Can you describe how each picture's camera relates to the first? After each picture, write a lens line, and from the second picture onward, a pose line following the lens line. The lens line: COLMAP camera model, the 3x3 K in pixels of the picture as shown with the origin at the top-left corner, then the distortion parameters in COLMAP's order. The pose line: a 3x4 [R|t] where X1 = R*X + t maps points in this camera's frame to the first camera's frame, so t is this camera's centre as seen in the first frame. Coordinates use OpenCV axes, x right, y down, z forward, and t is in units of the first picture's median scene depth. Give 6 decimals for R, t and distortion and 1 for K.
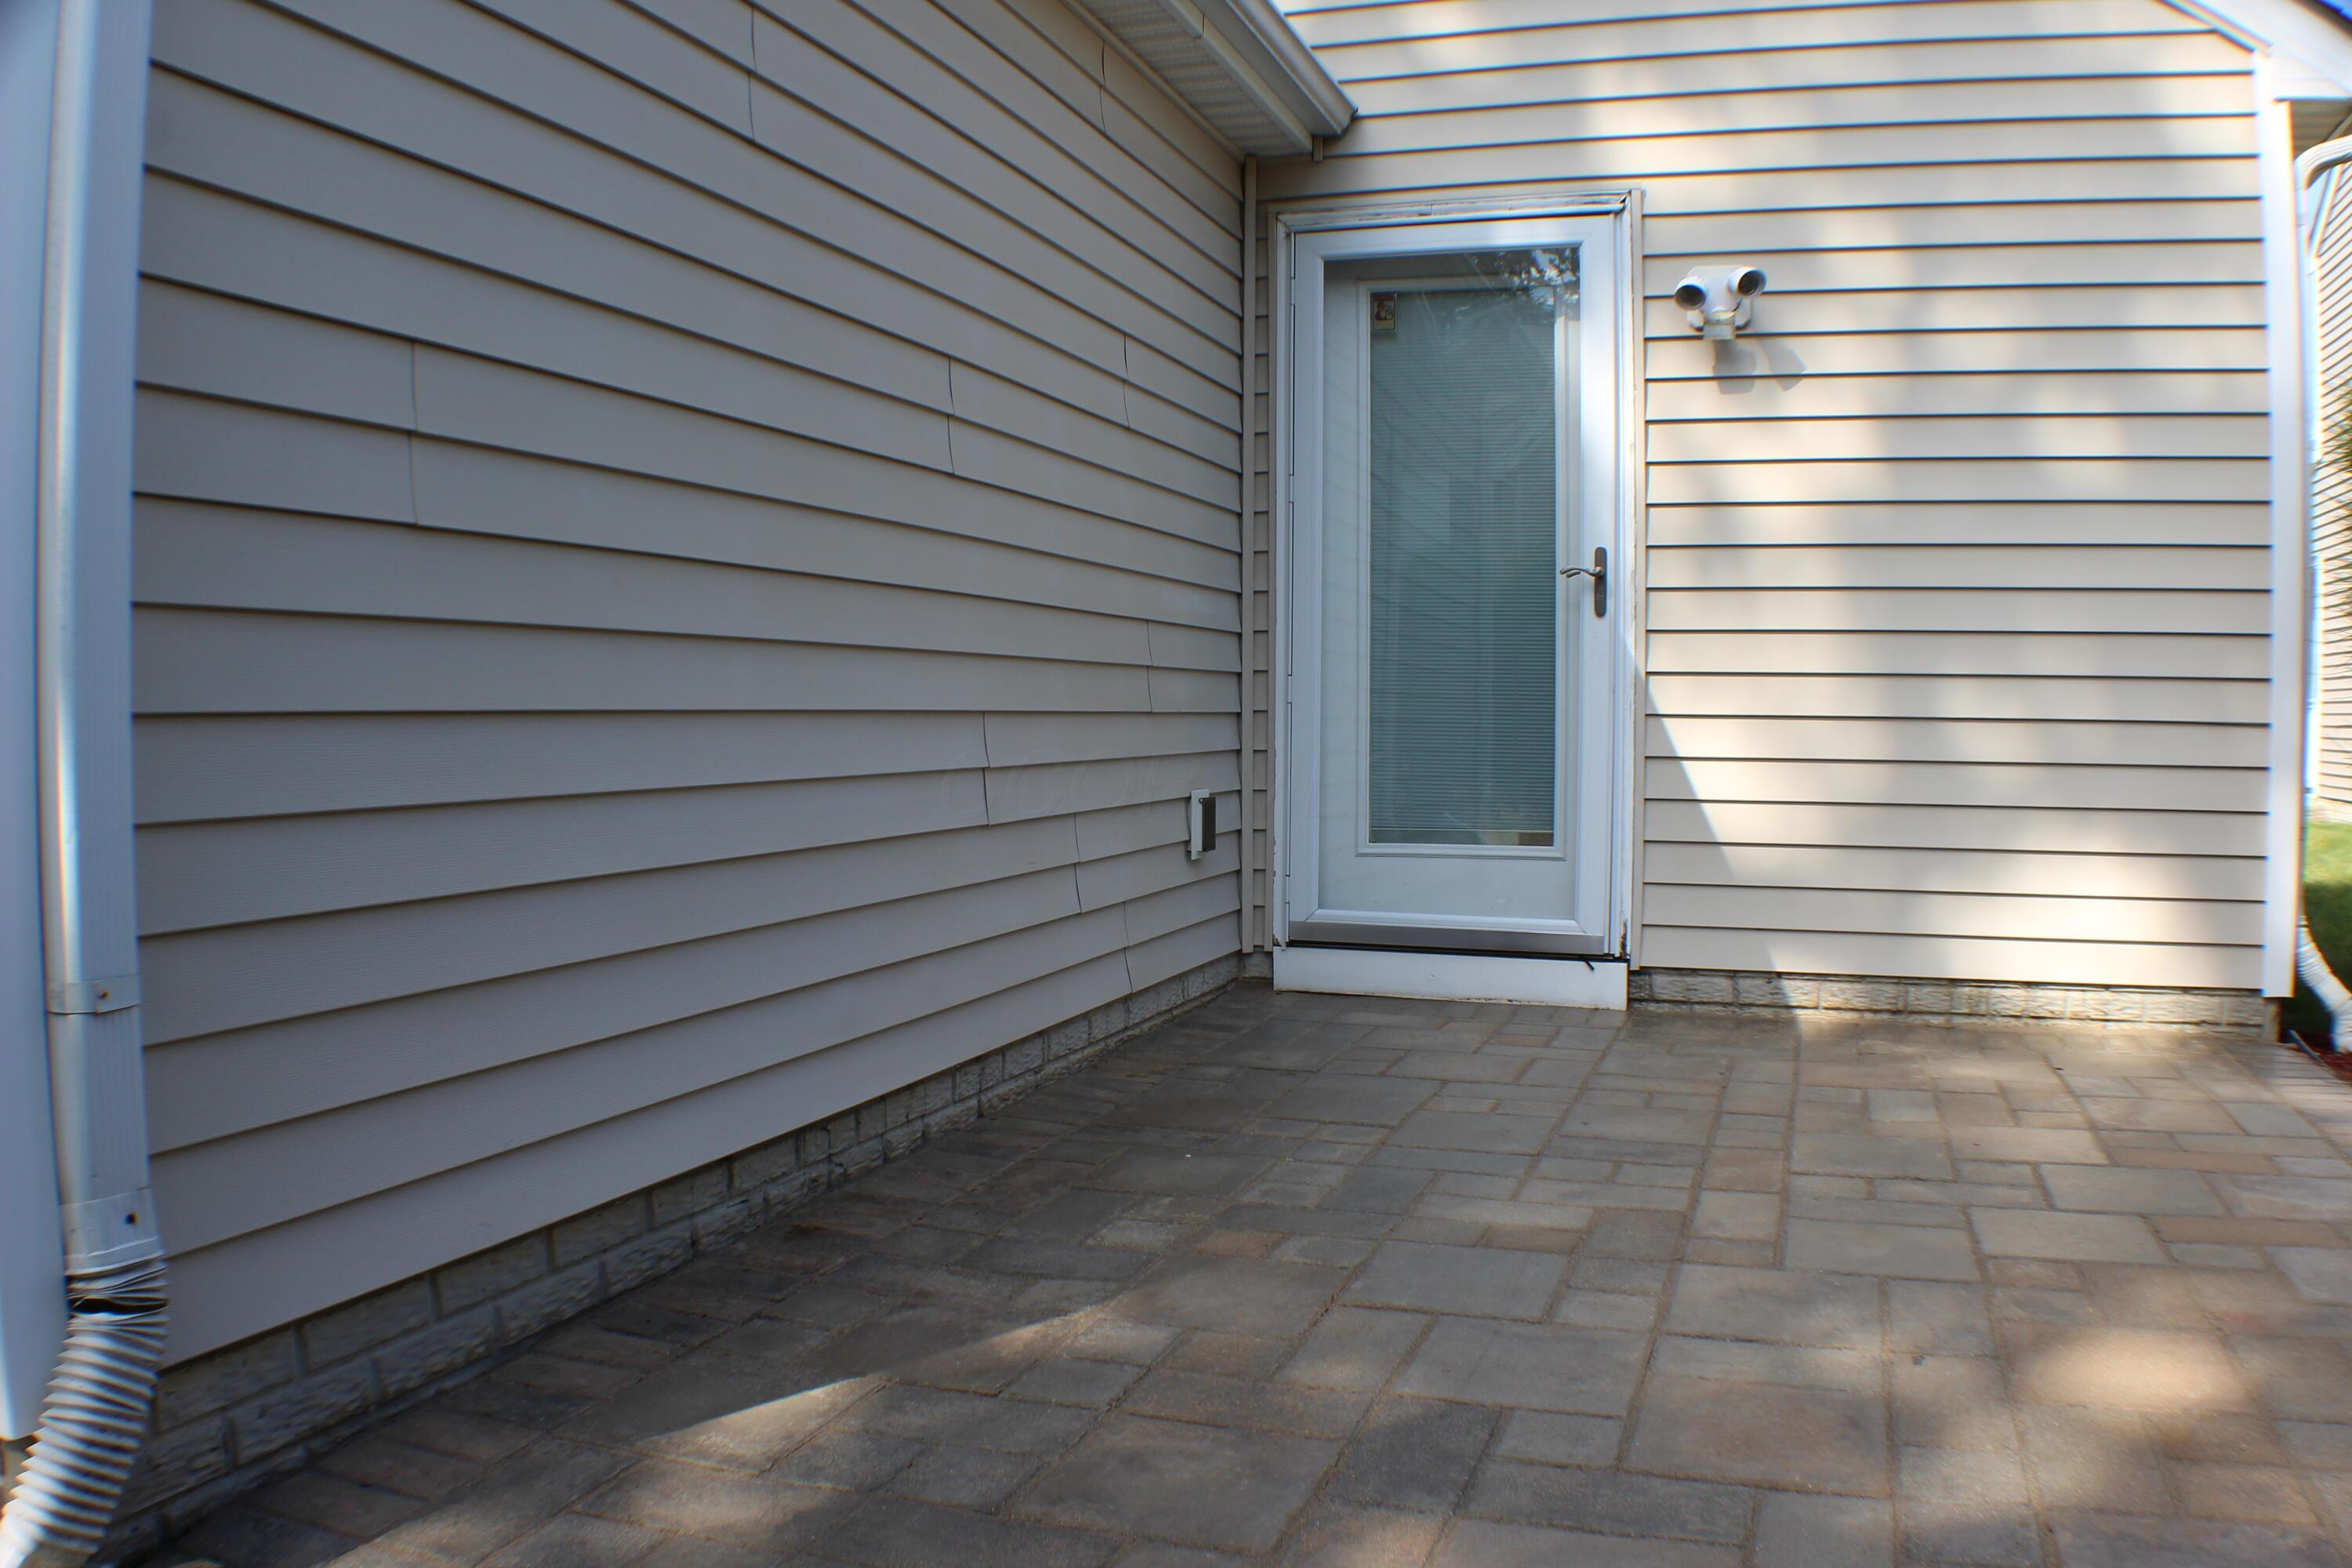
lens RADIAL K [[1769.1, 0, 1262.8], [0, 1769.1, 786.9], [0, 0, 1]] dist [-0.196799, 0.076877]
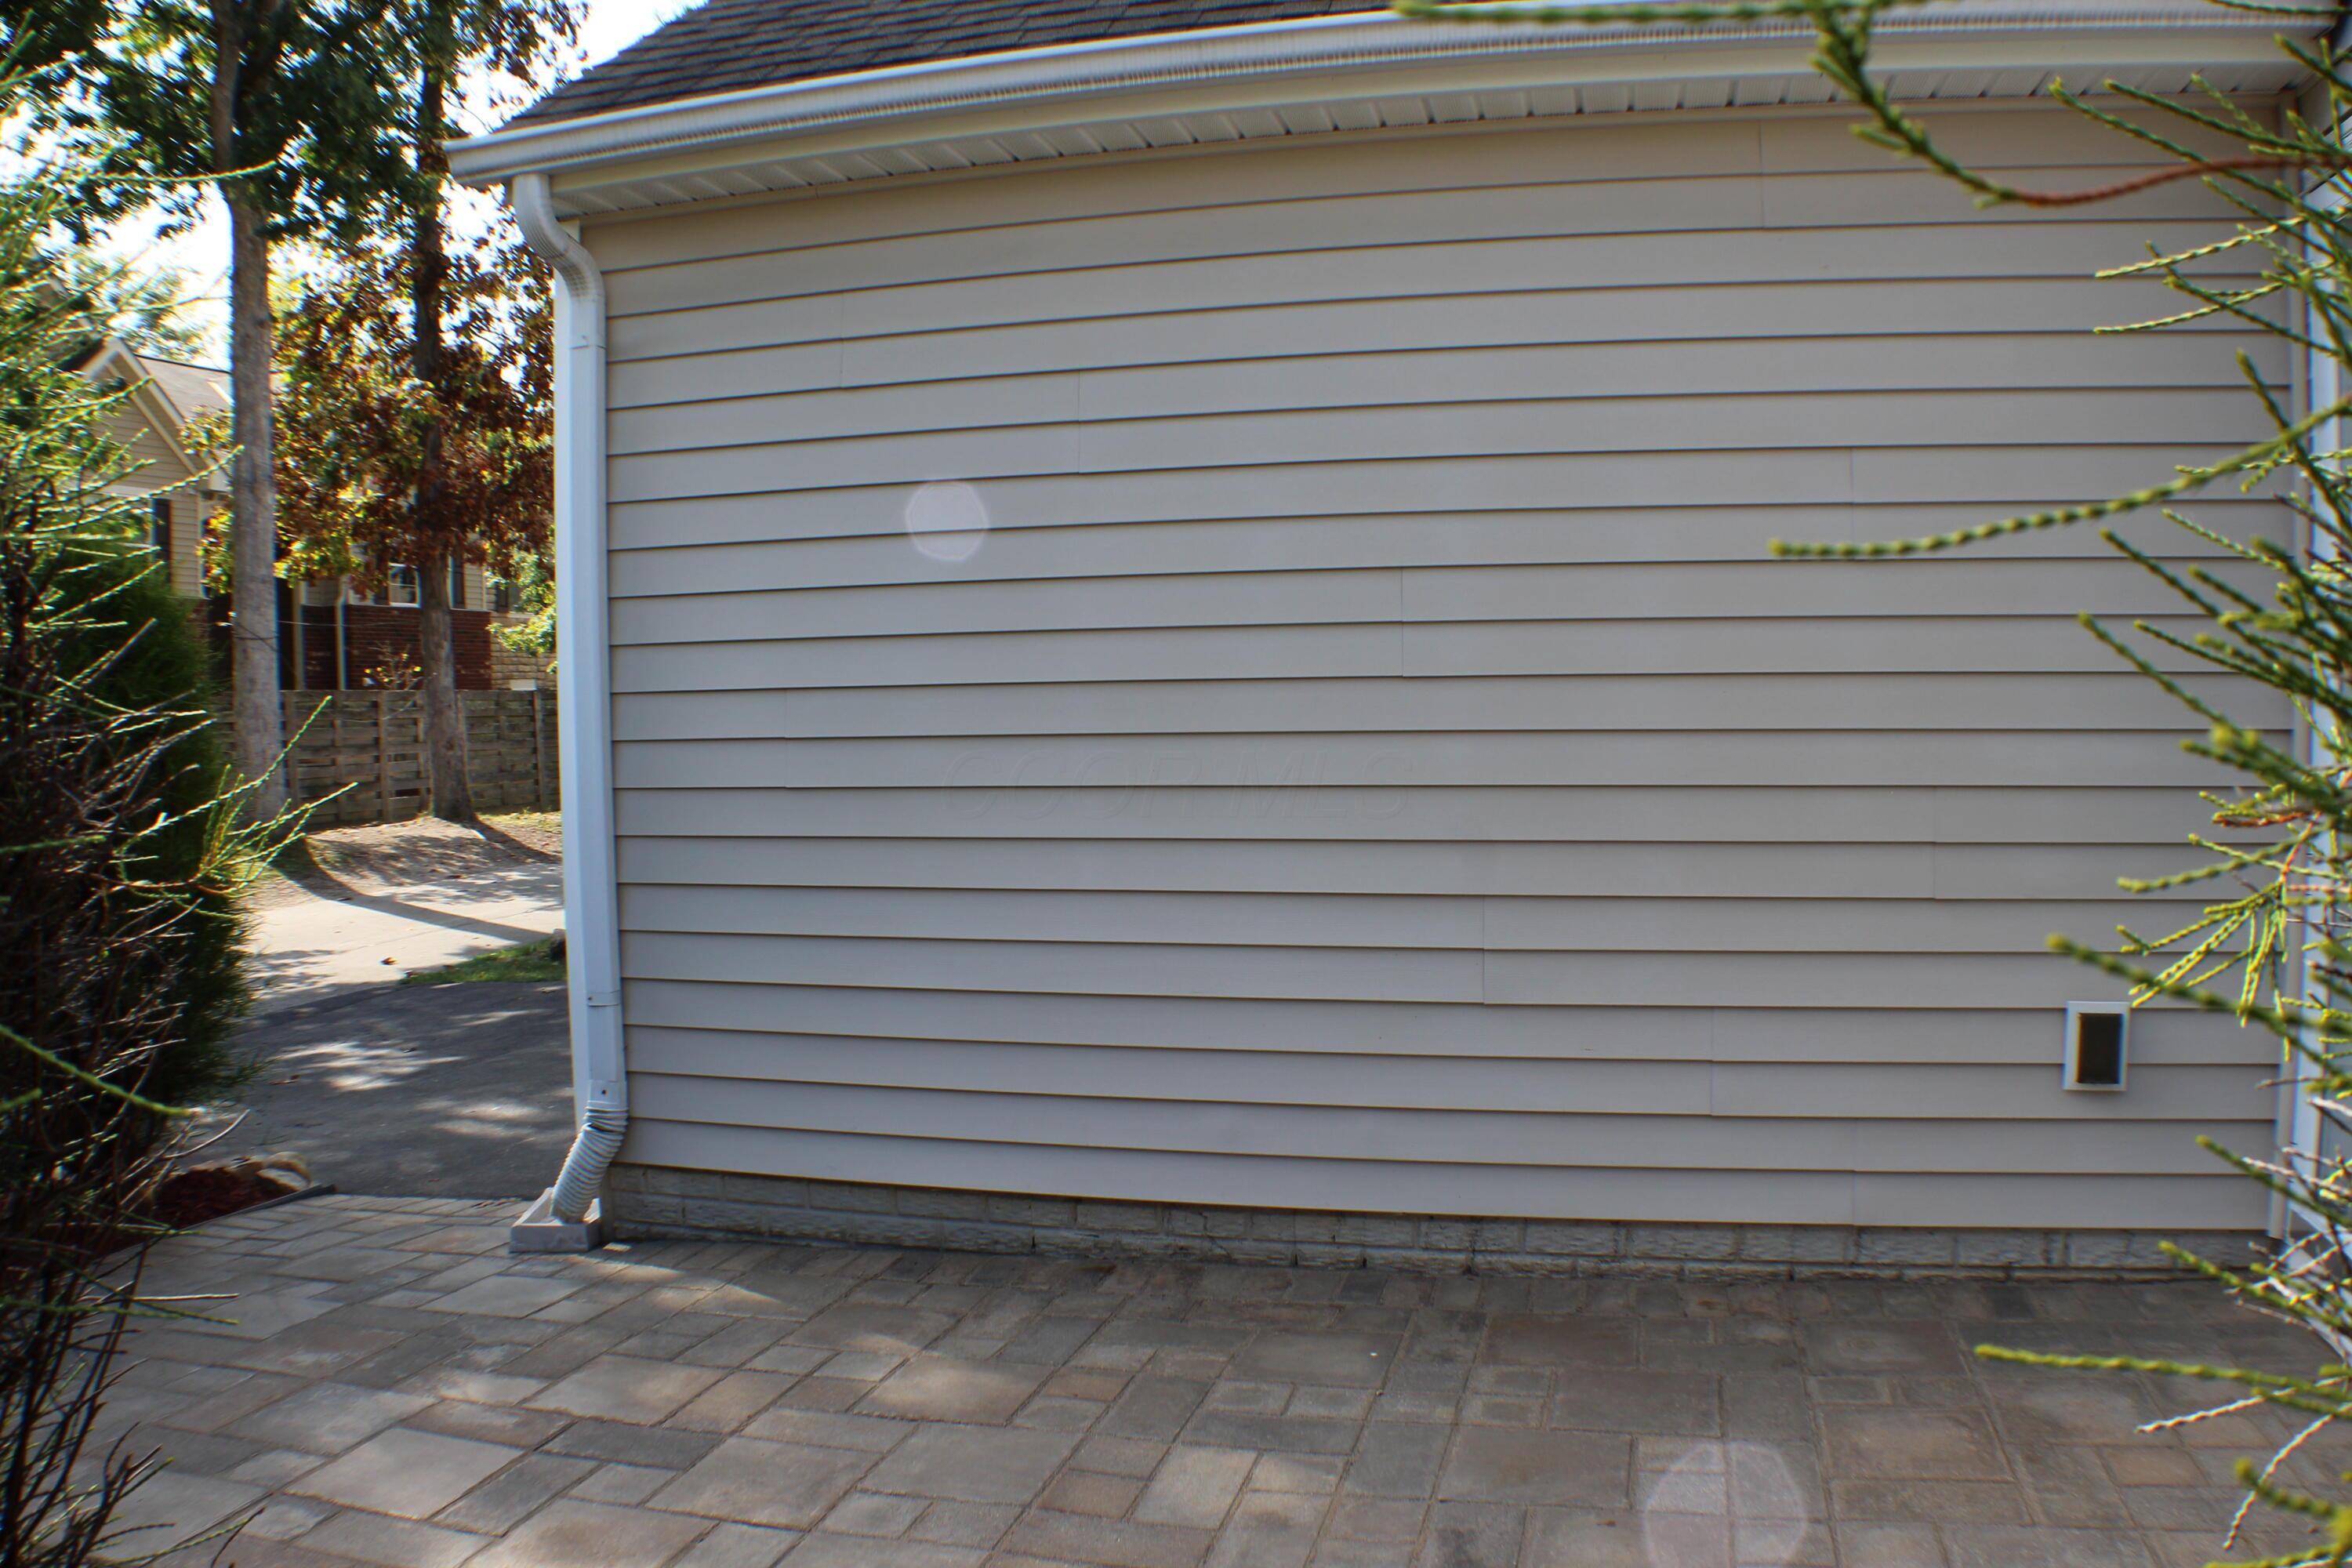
lens RADIAL K [[1769.1, 0, 1262.8], [0, 1769.1, 786.9], [0, 0, 1]] dist [-0.196799, 0.076877]
pose [[0.108430, 0.038194, -0.993370, 1.099718], [-0.033427, 0.998837, 0.034755, -0.177453], [0.993542, 0.029436, 0.109581, 0.955346]]
